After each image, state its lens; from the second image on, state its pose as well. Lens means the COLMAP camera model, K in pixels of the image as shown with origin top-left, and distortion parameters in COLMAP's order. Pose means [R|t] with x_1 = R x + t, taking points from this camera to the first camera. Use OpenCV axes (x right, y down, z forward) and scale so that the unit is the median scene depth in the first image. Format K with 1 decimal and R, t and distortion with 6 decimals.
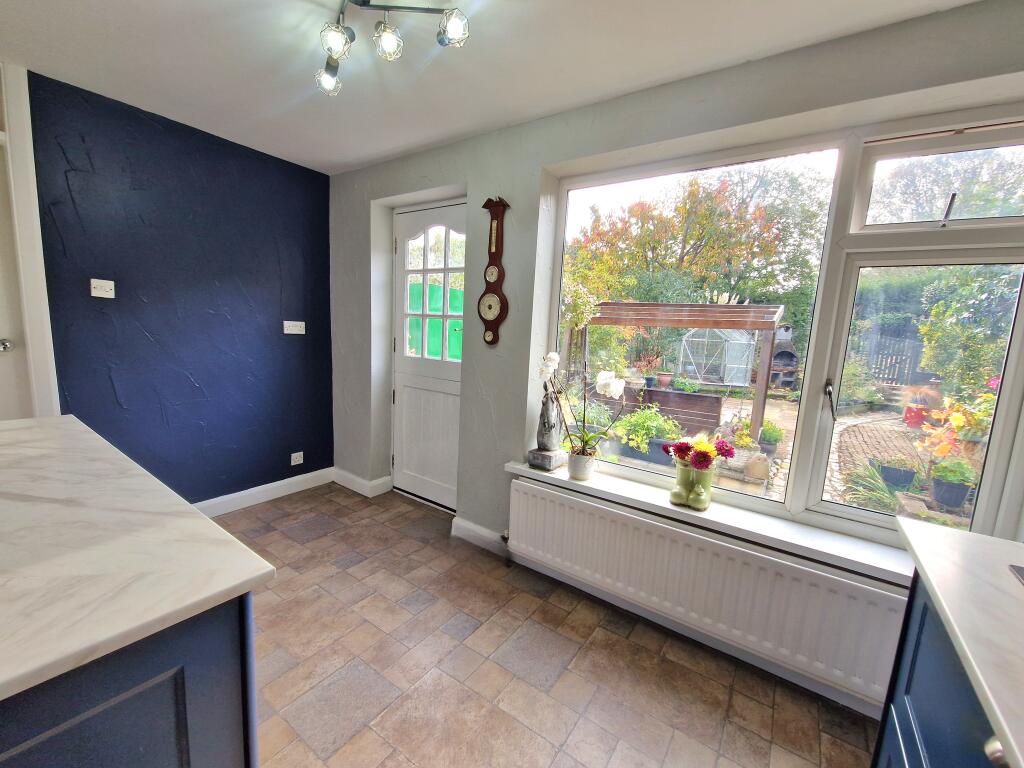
lens RADIAL K [[418.6, 0, 512.0], [0, 418.6, 384.0], [0, 0, 1]] dist [0.001034, -0.007338]
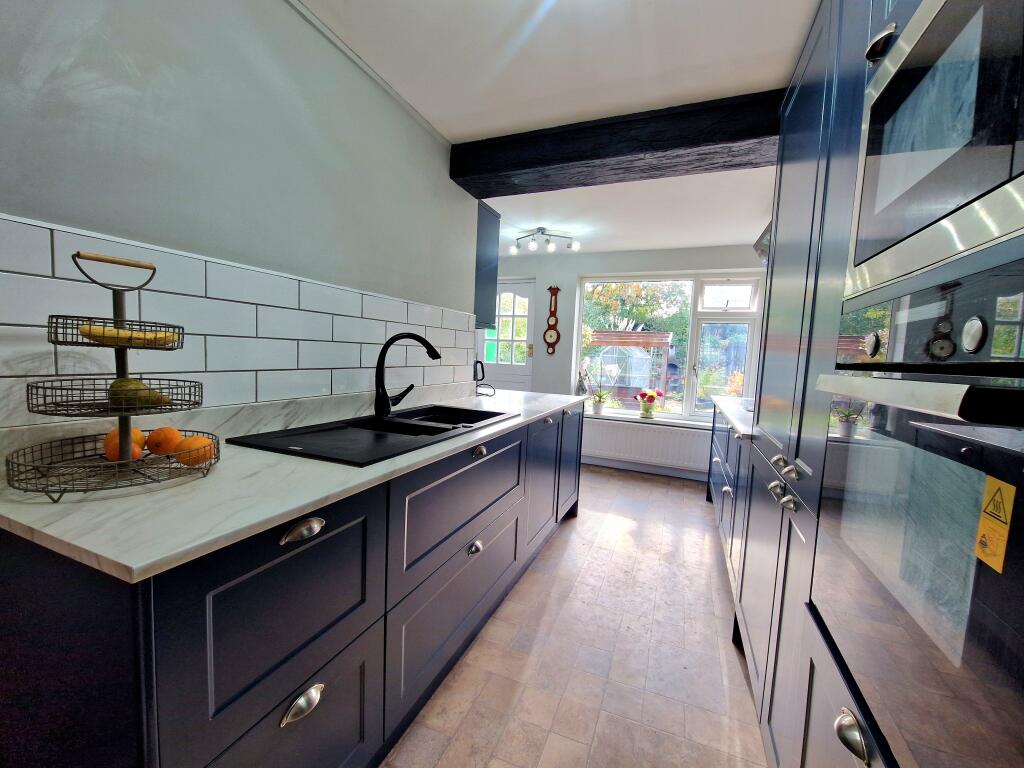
lens RADIAL K [[418.6, 0, 512.0], [0, 418.6, 384.0], [0, 0, 1]] dist [0.001034, -0.007338]
pose [[0.975916, -0.024692, 0.216745, -0.719737], [0.034575, 0.998522, -0.041924, 0.138041], [-0.215389, 0.048408, 0.975328, -1.010710]]
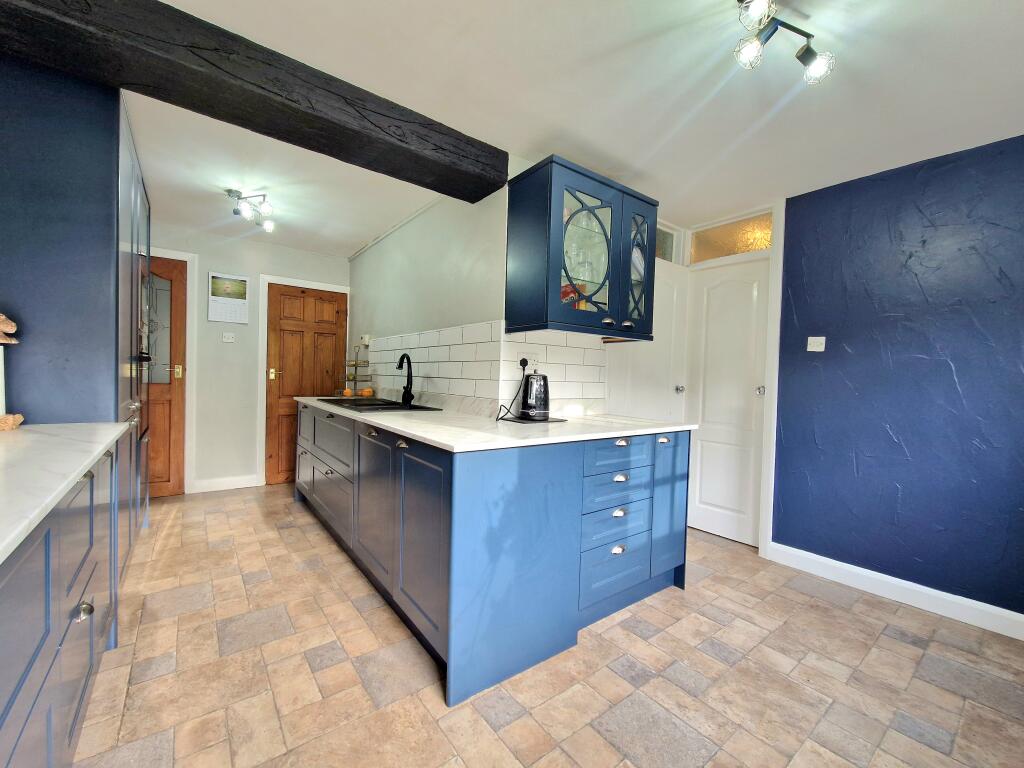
lens RADIAL K [[416.4, 0, 512.0], [0, 416.4, 384.0], [0, 0, 1]] dist [0.016820, -0.011115]
pose [[-0.298889, -0.039075, -0.953488, 0.401132], [-0.172224, 0.984964, 0.013621, 0.015623], [0.938618, 0.168284, -0.301124, 0.552037]]
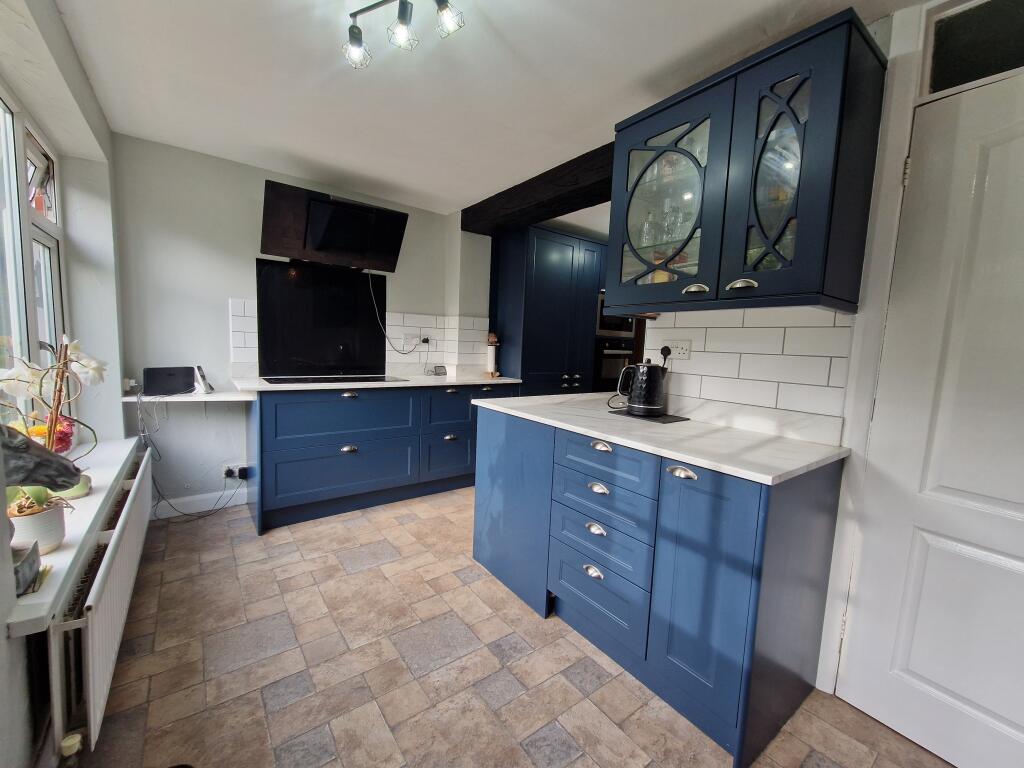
lens RADIAL K [[418.6, 0, 512.0], [0, 418.6, 384.0], [0, 0, 1]] dist [0.001034, -0.007338]
pose [[-0.947029, -0.120582, 0.297650, -0.567972], [-0.049344, 0.970463, 0.236151, -0.157264], [-0.317334, 0.208955, -0.925007, 1.219324]]
